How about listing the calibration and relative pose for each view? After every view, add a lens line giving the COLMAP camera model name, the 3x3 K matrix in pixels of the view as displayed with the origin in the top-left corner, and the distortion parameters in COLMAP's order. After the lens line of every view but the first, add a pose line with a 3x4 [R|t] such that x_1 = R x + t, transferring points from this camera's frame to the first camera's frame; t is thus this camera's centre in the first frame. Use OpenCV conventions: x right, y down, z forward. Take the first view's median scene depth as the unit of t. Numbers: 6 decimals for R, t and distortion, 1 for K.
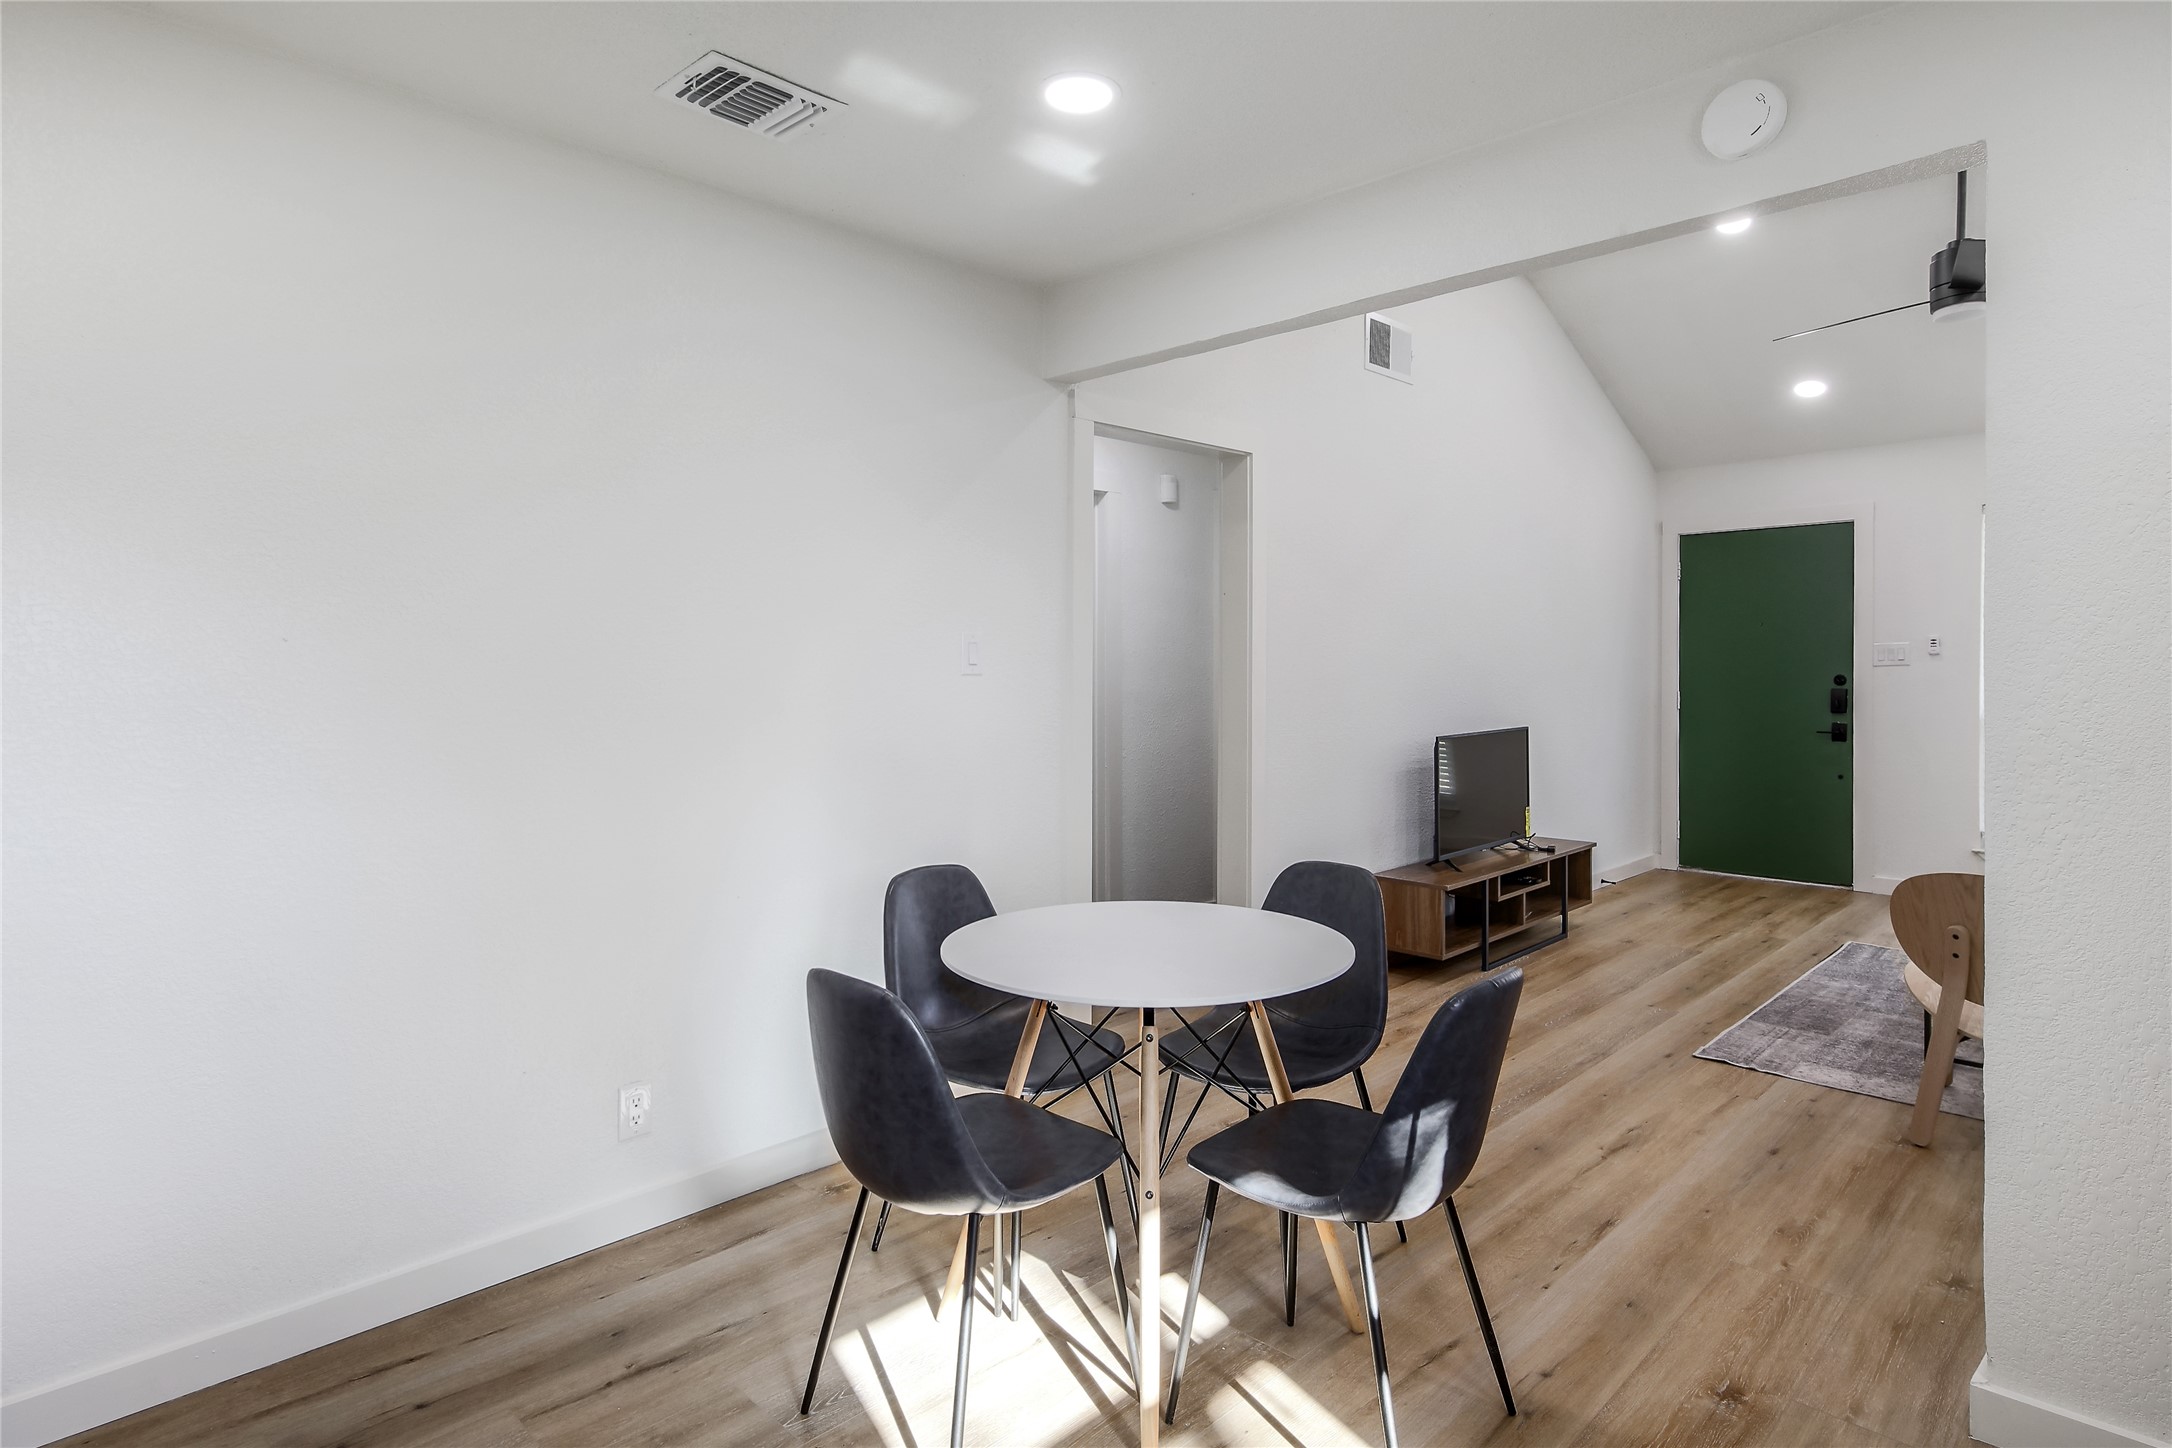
lens RADIAL K [[1200.2, 0, 1079.0], [0, 1200.2, 668.8], [0, 0, 1]] dist [0.001188, 0.000108]
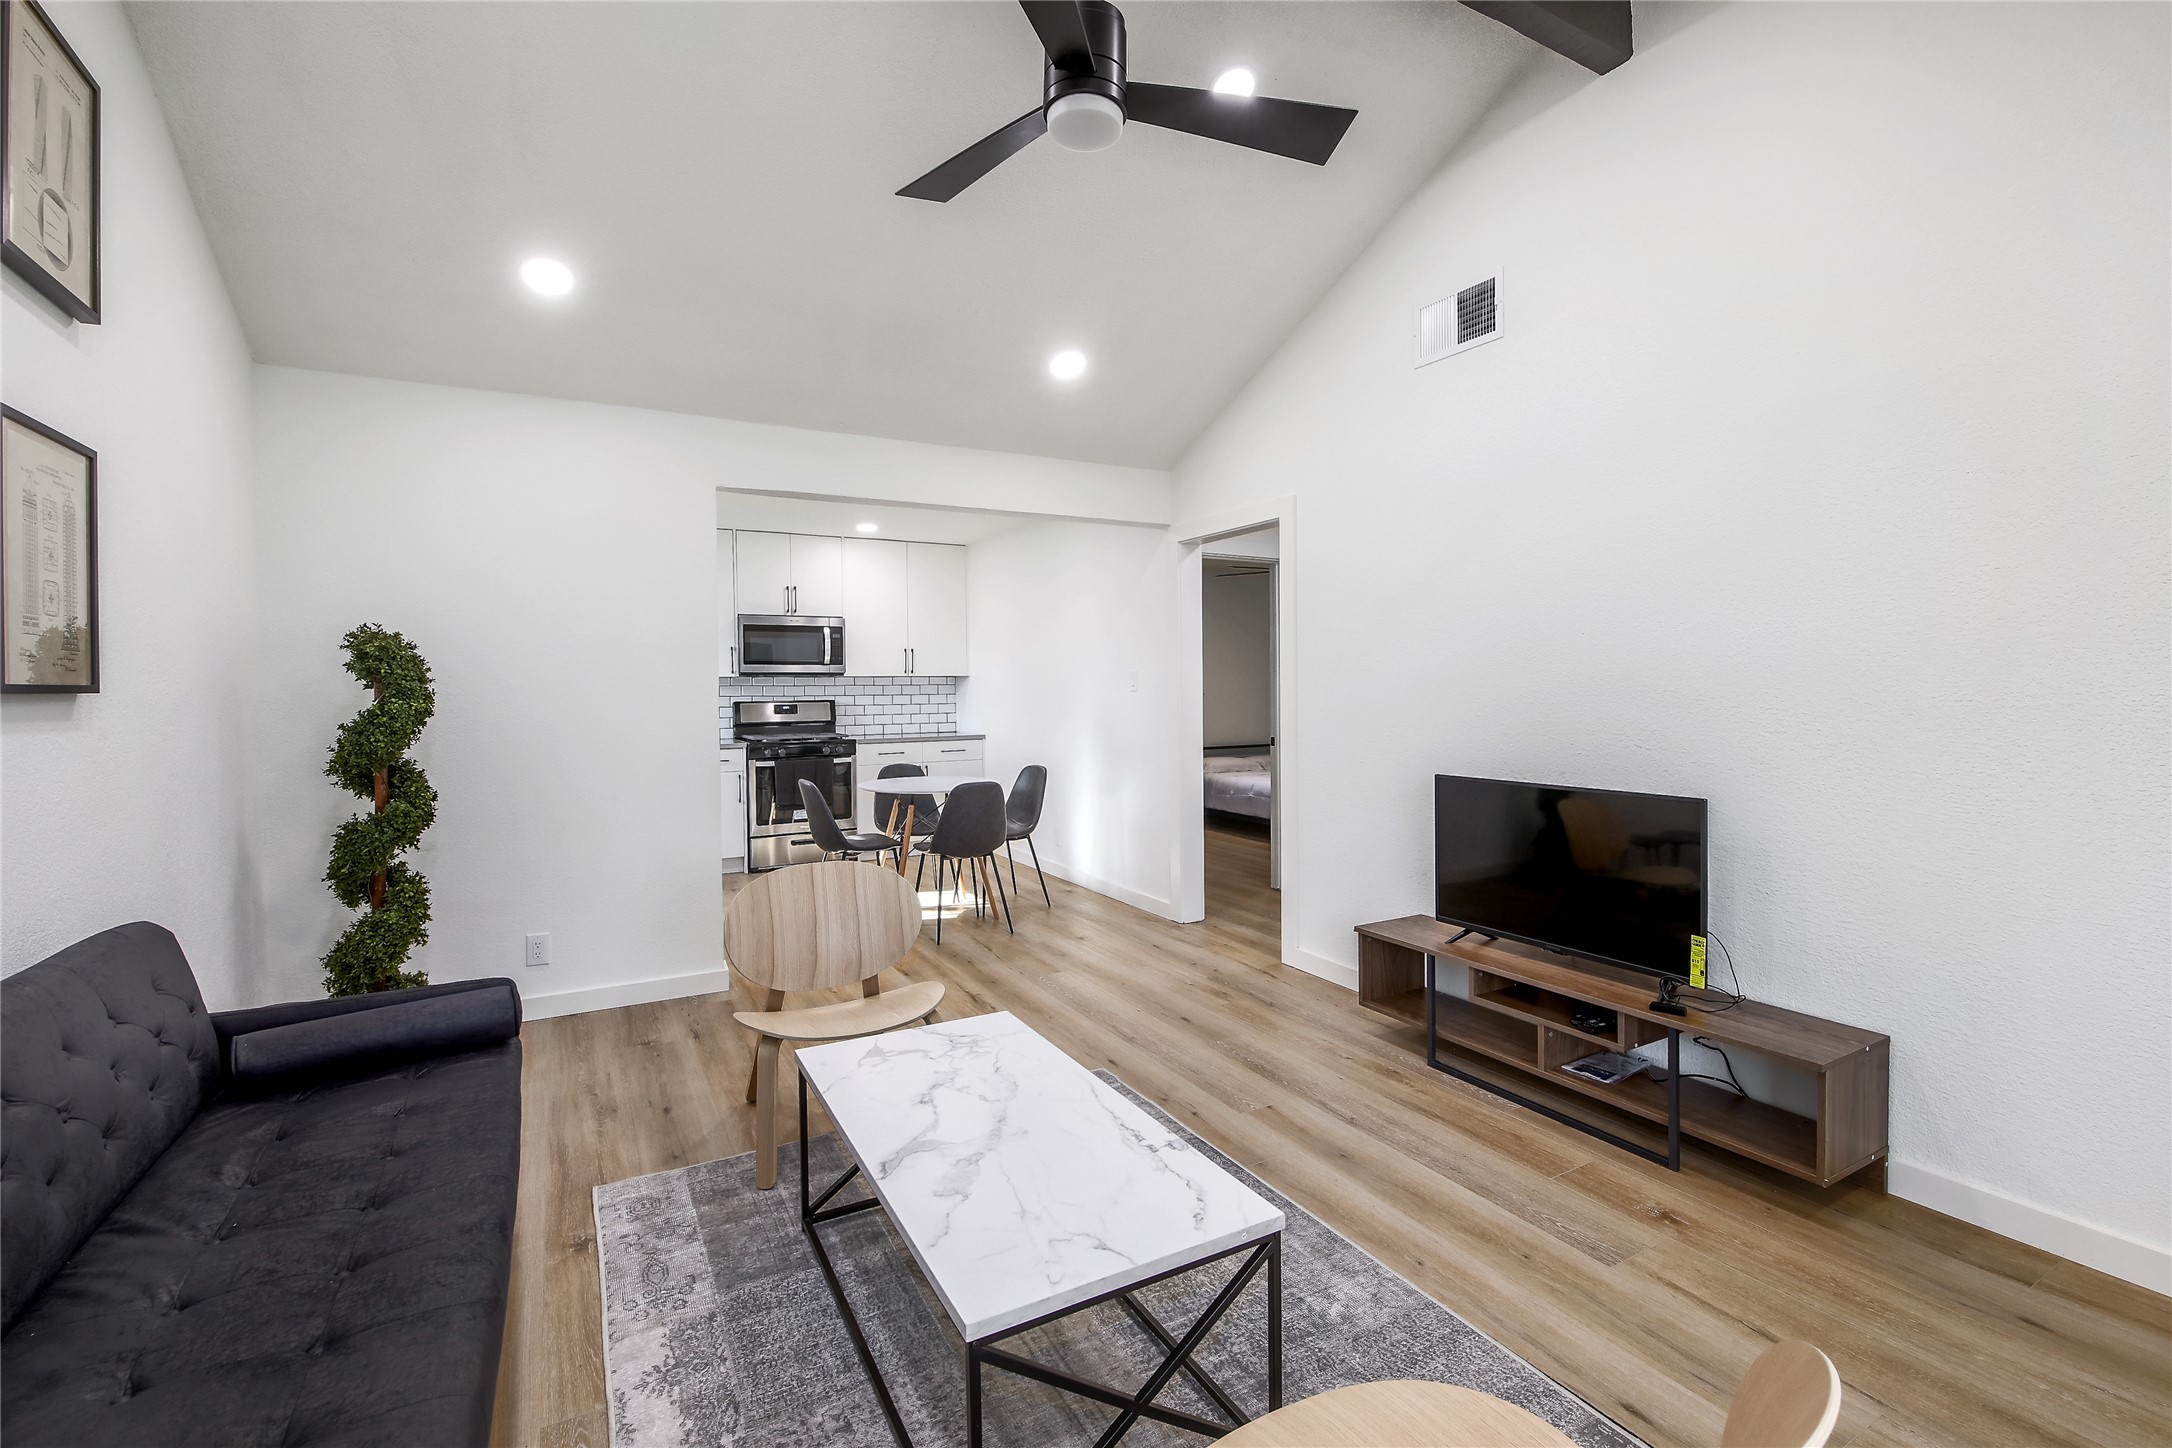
lens RADIAL K [[947.9, 0, 1110.8], [0, 947.9, 700.2], [0, 0, 1]] dist [0.003172, -0.008871]
pose [[-0.278283, 0.017467, -0.960340, 0.767621], [0.006230, 0.999846, 0.016380, -0.008627], [0.960479, -0.001425, -0.278349, 0.729276]]
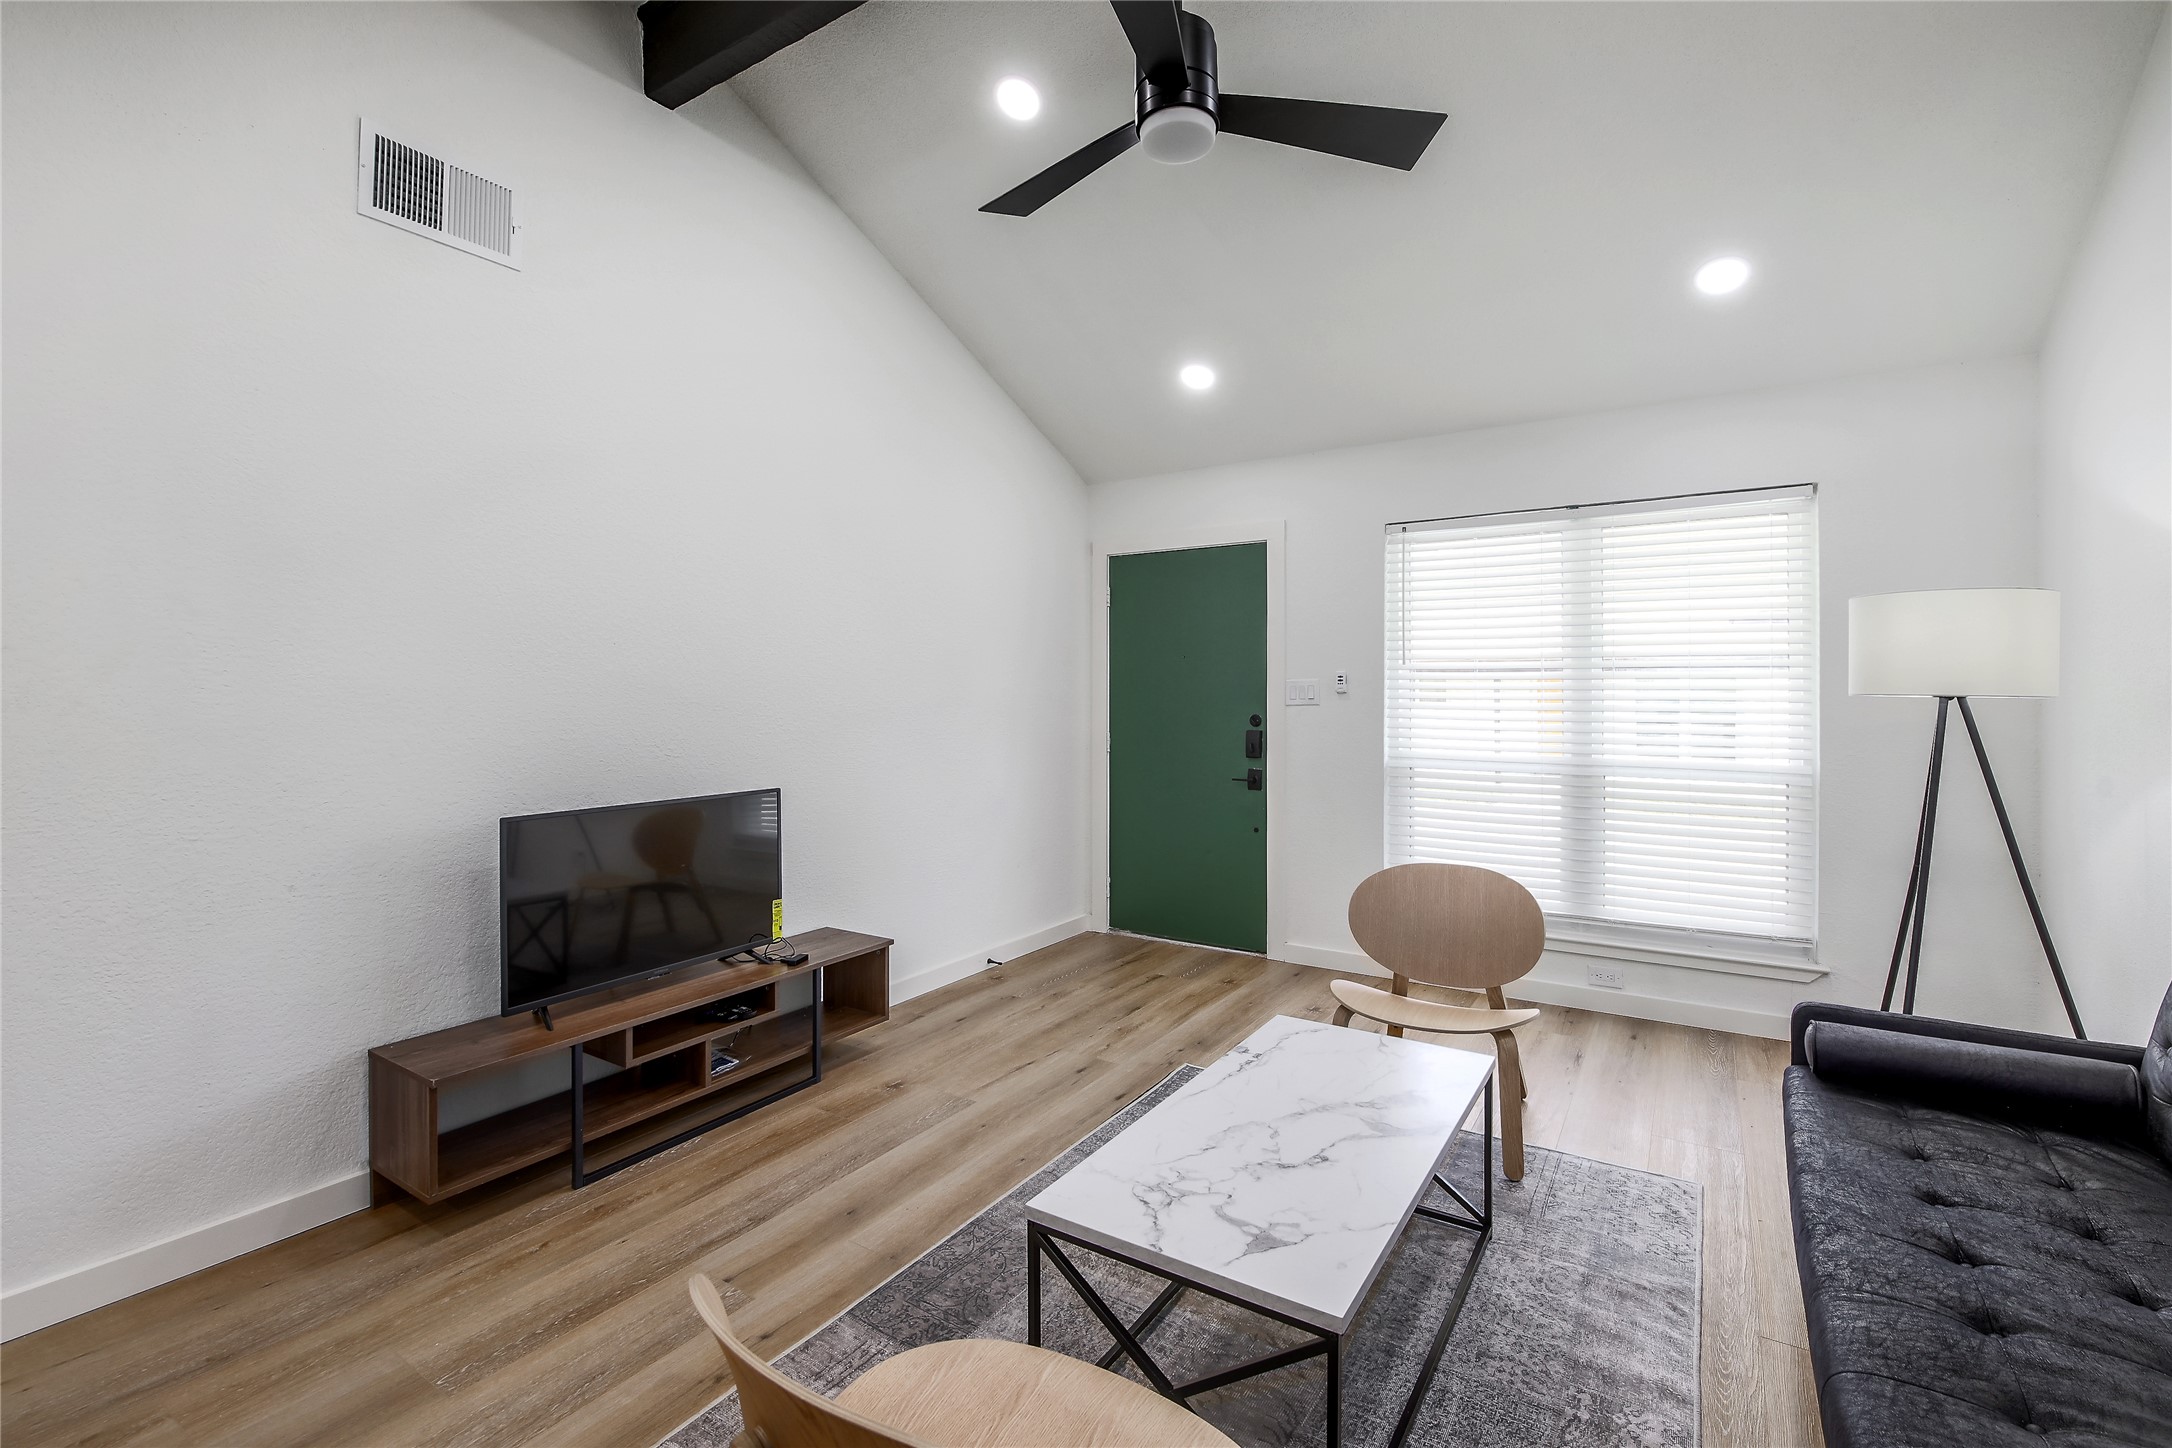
lens RADIAL K [[947.9, 0, 1110.8], [0, 947.9, 700.2], [0, 0, 1]] dist [0.003172, -0.008871]
pose [[0.976048, 0.004750, 0.217503, 0.382359], [-0.004297, 0.999988, -0.002555, -0.003701], [-0.217512, 0.001559, 0.976056, 0.343921]]
